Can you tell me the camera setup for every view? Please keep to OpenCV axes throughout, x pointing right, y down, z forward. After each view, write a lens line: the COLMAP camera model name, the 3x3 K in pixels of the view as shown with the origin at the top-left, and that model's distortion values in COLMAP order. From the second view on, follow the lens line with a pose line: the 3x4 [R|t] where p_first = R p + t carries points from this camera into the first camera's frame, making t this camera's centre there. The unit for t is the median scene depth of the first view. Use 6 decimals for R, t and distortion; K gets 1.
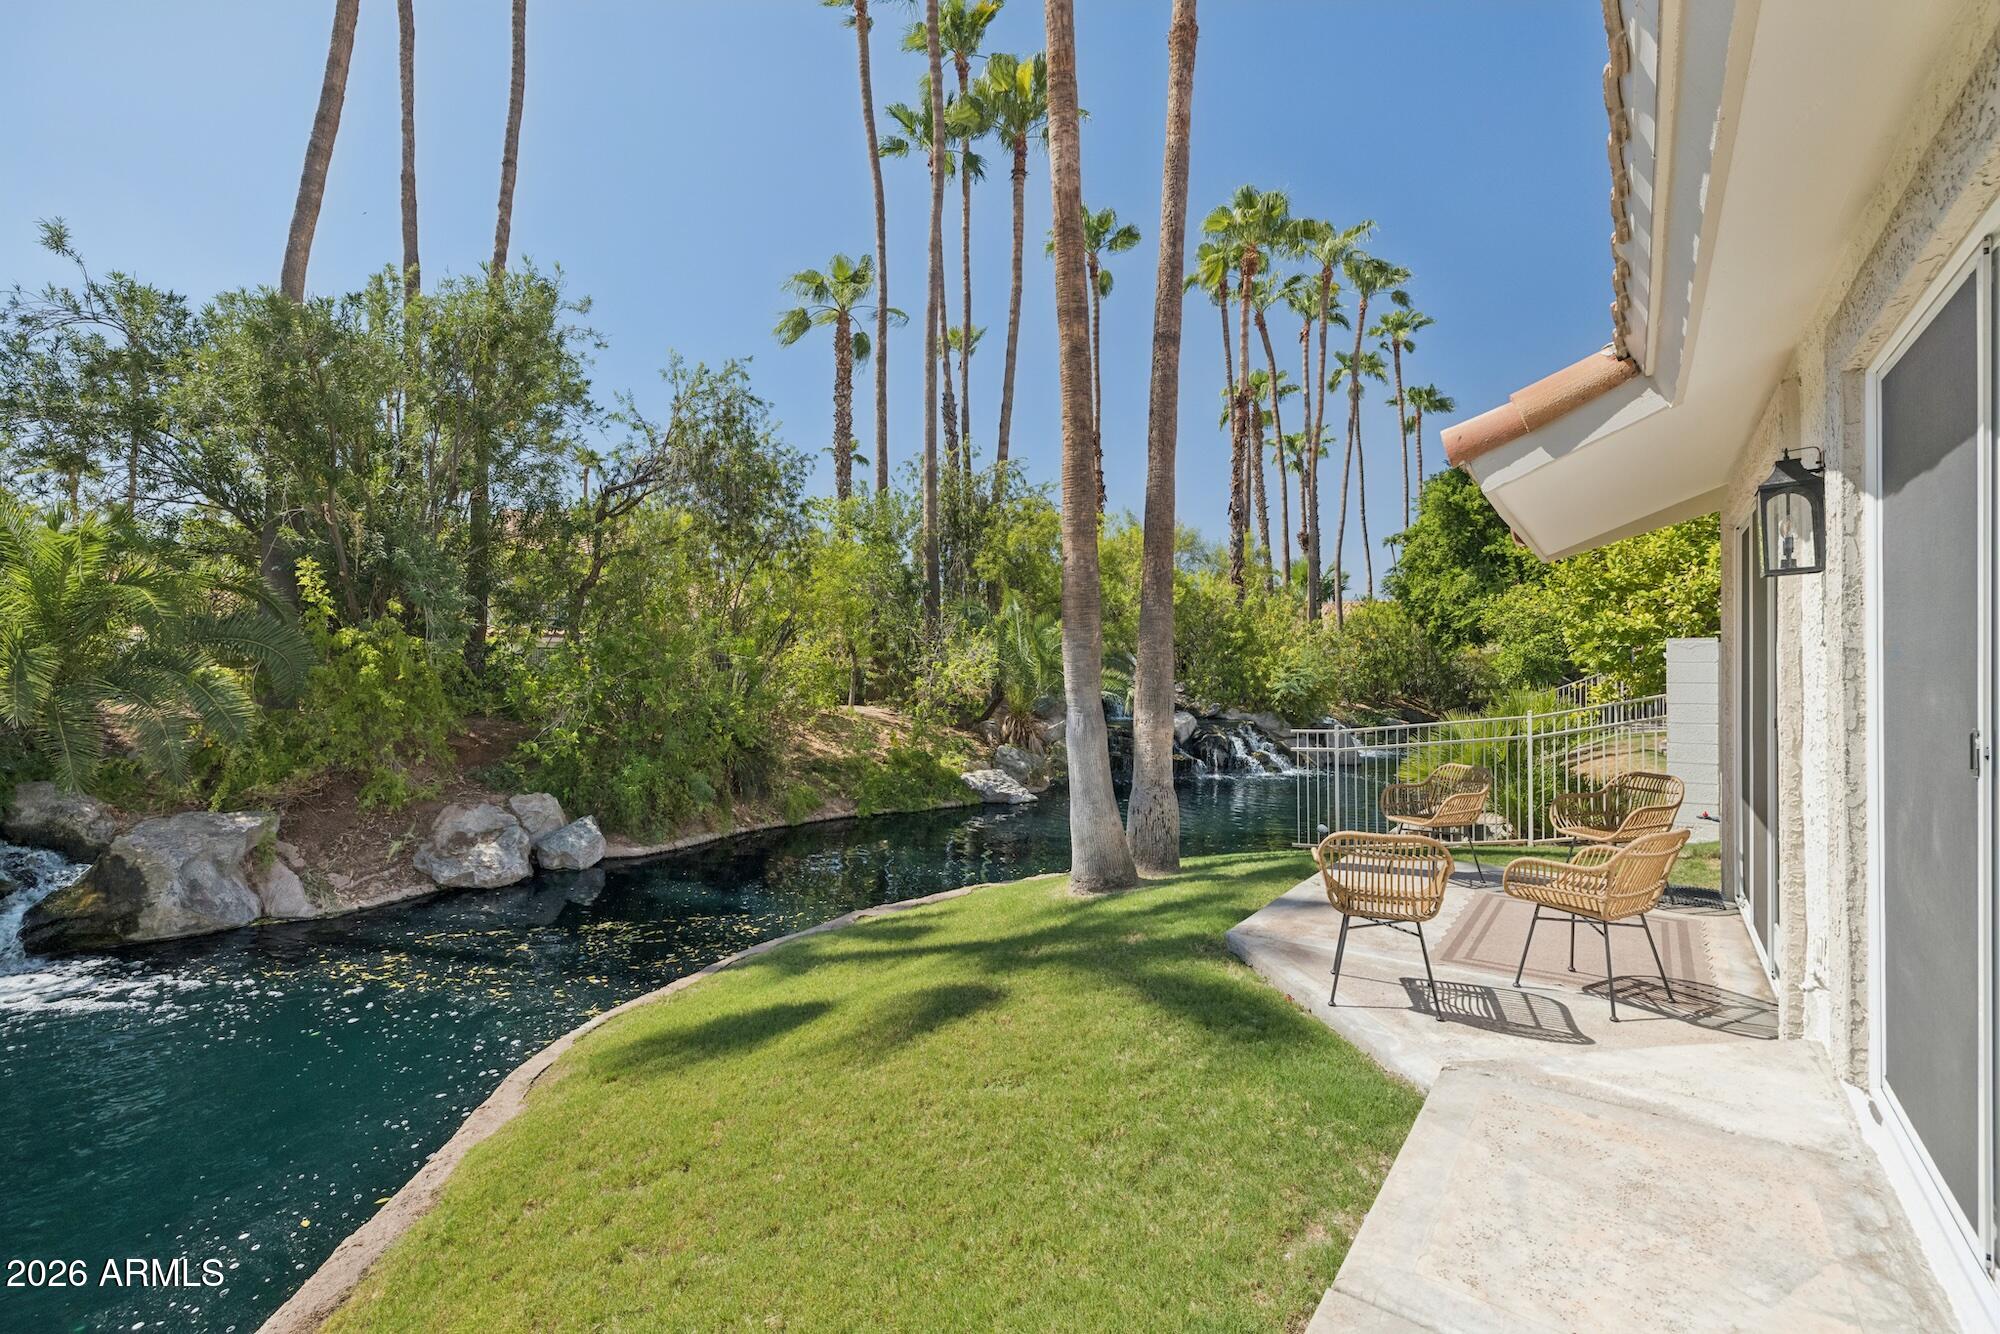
lens RADIAL K [[834.0, 0, 1002.9], [0, 834.0, 675.9], [0, 0, 1]] dist [-0.001654, -0.000191]
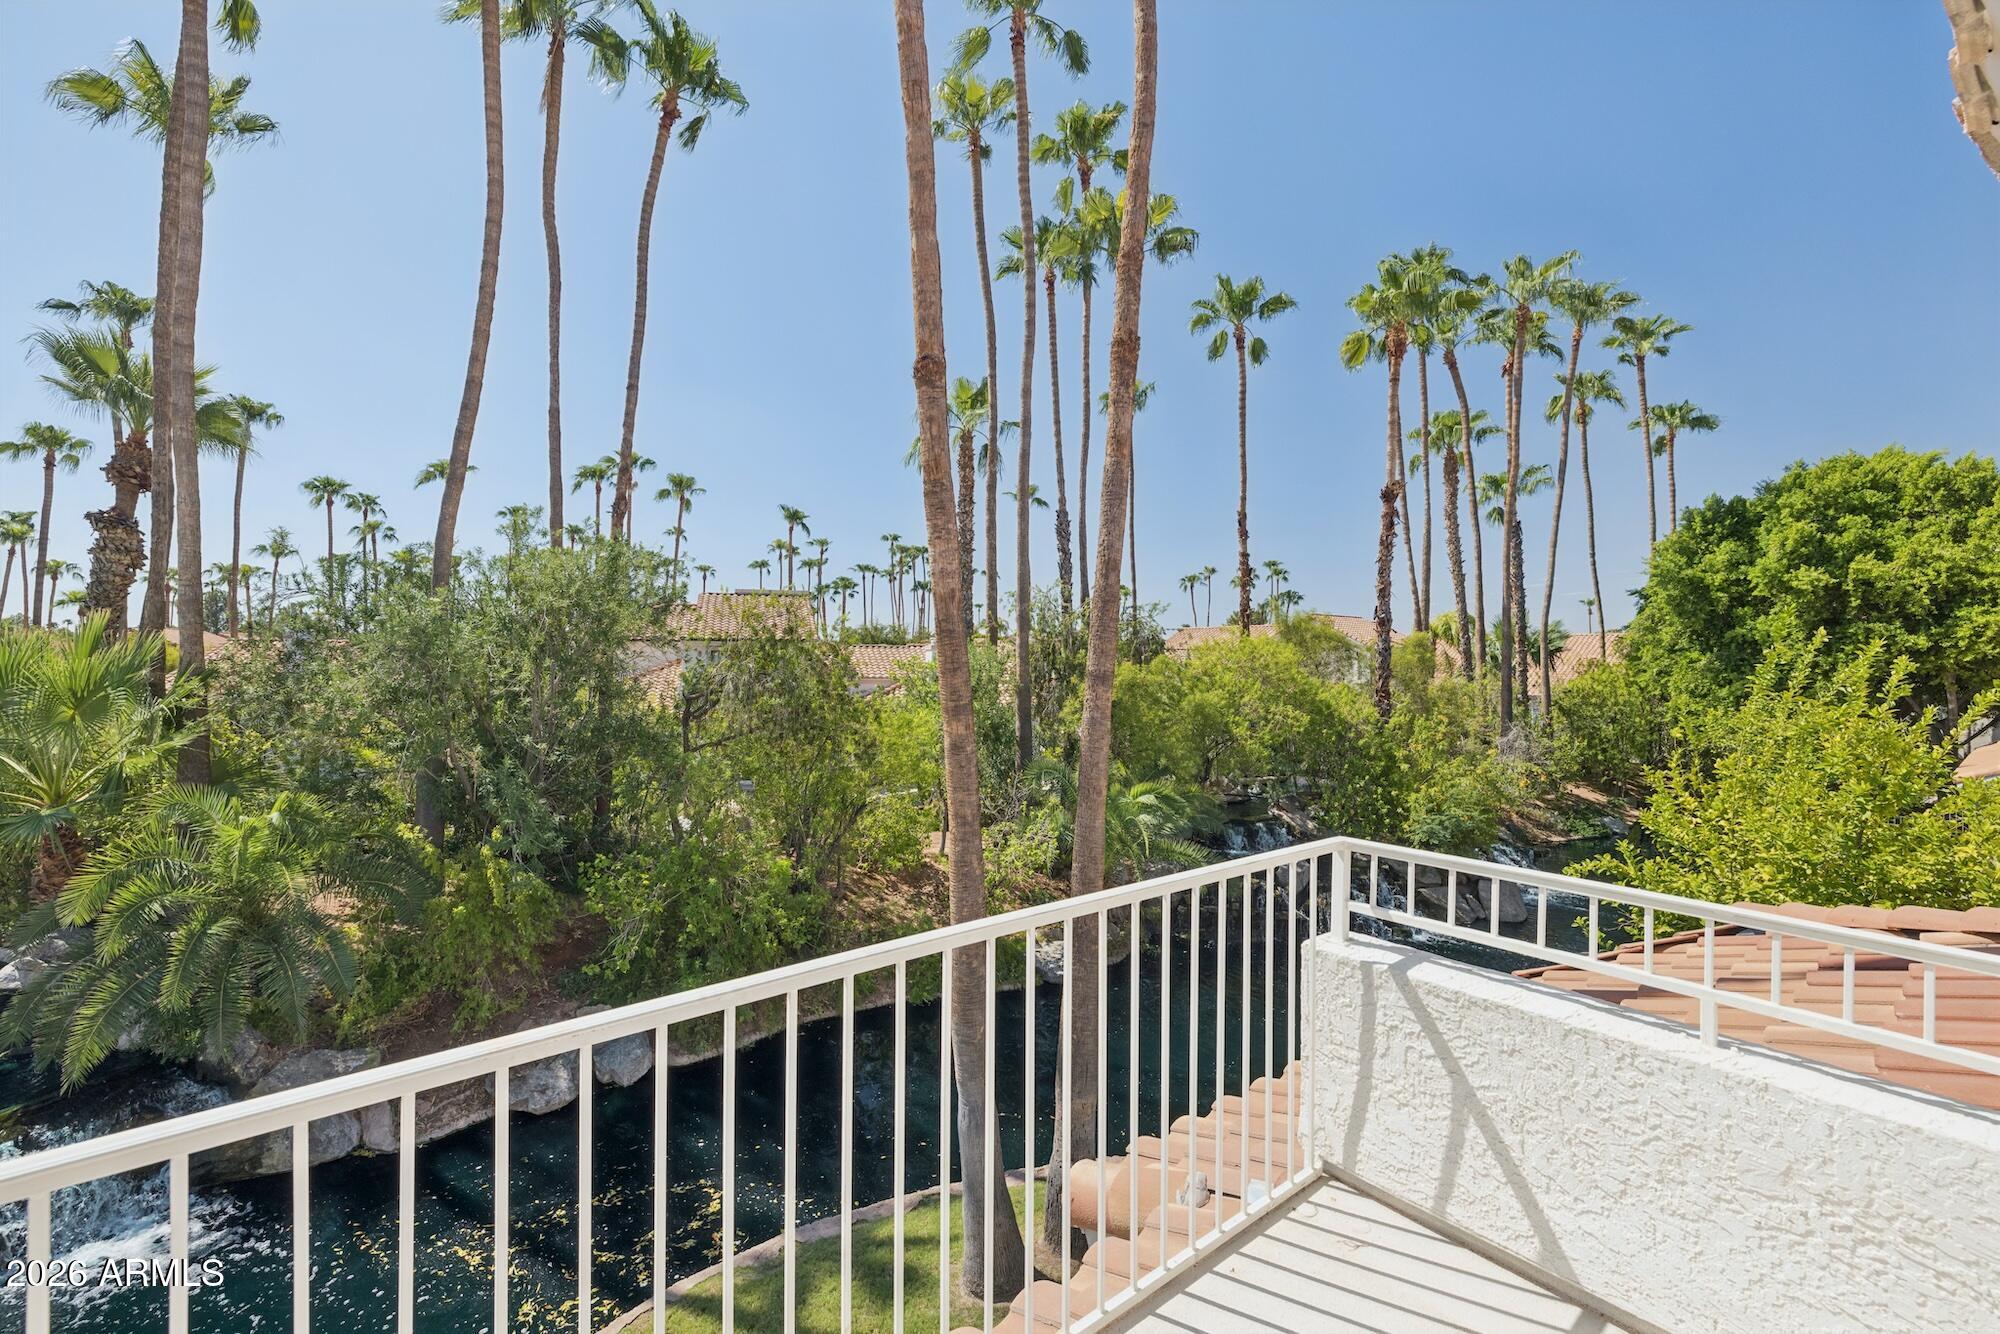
lens RADIAL K [[838.0, 0, 1000.0], [0, 838.0, 667.0], [0, 0, 1]] dist [-0.001764, 0.000532]
pose [[0.966835, 0.002491, -0.255388, 0.183126], [-0.004225, 0.999972, -0.006241, -0.224533], [0.255366, 0.007113, 0.966818, 0.024911]]
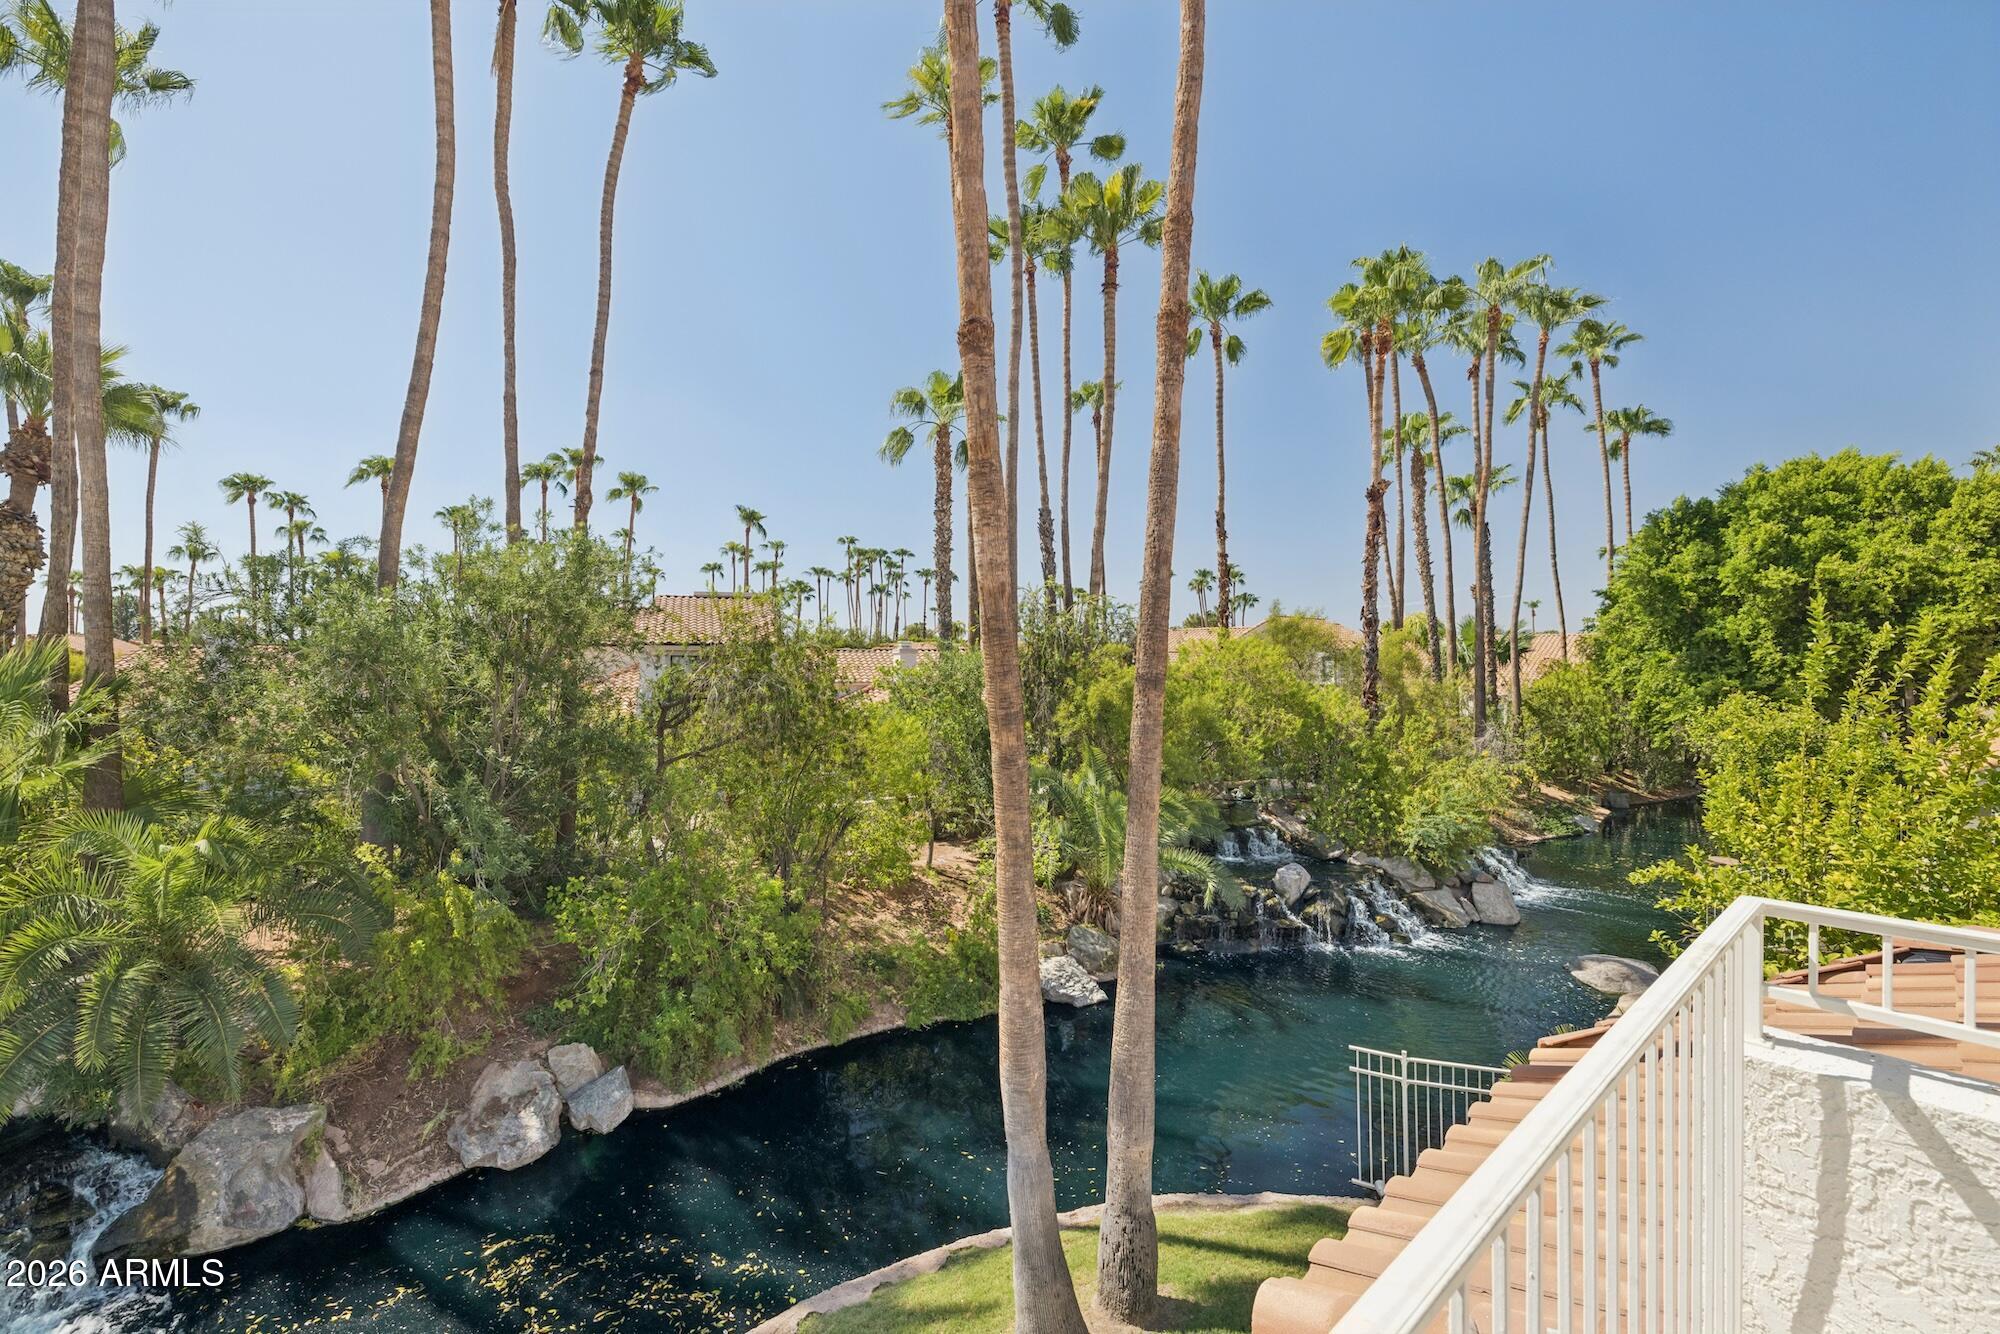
lens RADIAL K [[838.6, 0, 997.1], [0, 838.6, 671.4], [0, 0, 1]] dist [0.000598, -0.000847]
pose [[0.978746, -0.003635, -0.205044, 0.121841], [0.002570, 0.999982, -0.005456, -0.224721], [0.205060, 0.004813, 0.978738, 0.061774]]
